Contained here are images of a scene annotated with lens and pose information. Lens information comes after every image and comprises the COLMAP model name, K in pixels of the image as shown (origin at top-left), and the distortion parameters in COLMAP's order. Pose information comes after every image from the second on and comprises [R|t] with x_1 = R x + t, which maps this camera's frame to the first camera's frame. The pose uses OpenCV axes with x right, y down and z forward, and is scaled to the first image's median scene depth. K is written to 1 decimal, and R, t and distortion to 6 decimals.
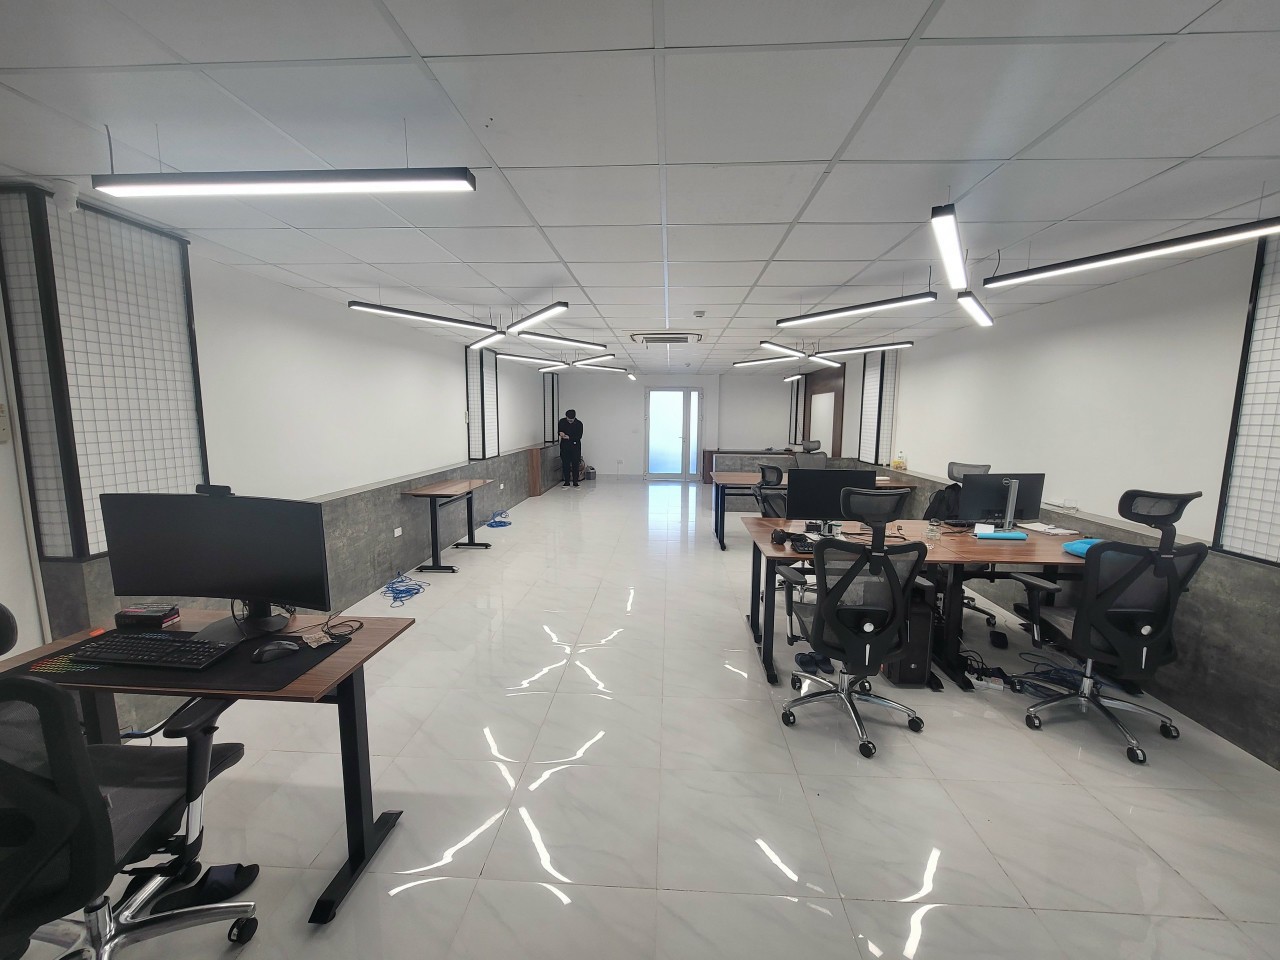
lens RADIAL K [[519.6, 0, 639.9], [0, 519.6, 480.1], [0, 0, 1]] dist [-0.000424, -0.000008]
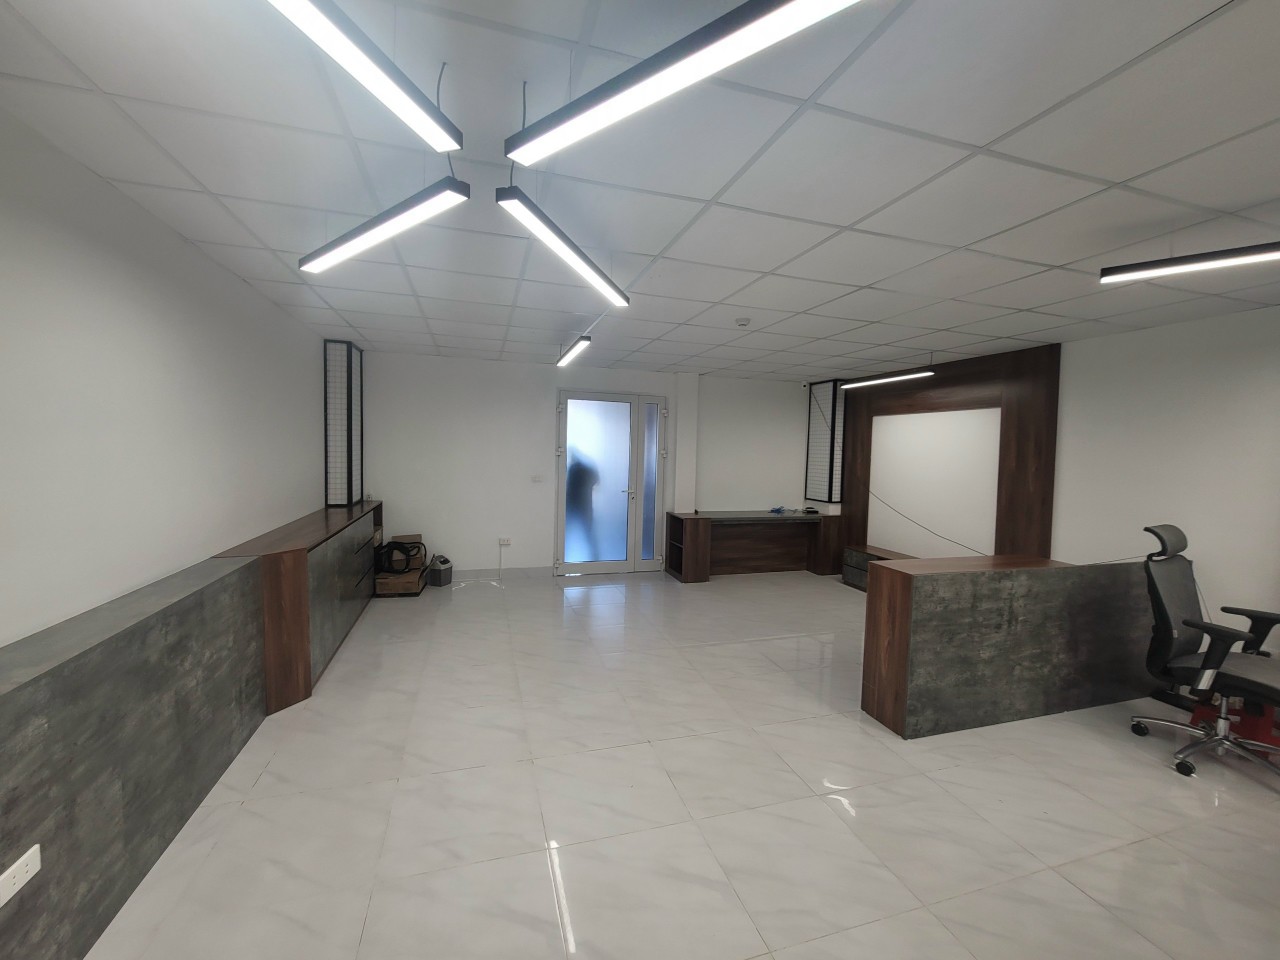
lens RADIAL K [[519.6, 0, 638.8], [0, 519.6, 479.0], [0, 0, 1]] dist [-0.000424, -0.000008]
pose [[0.937279, -0.005684, 0.348534, -0.092188], [0.028211, 0.997824, -0.059591, -0.063726], [-0.347437, 0.065686, 0.935400, 0.513728]]
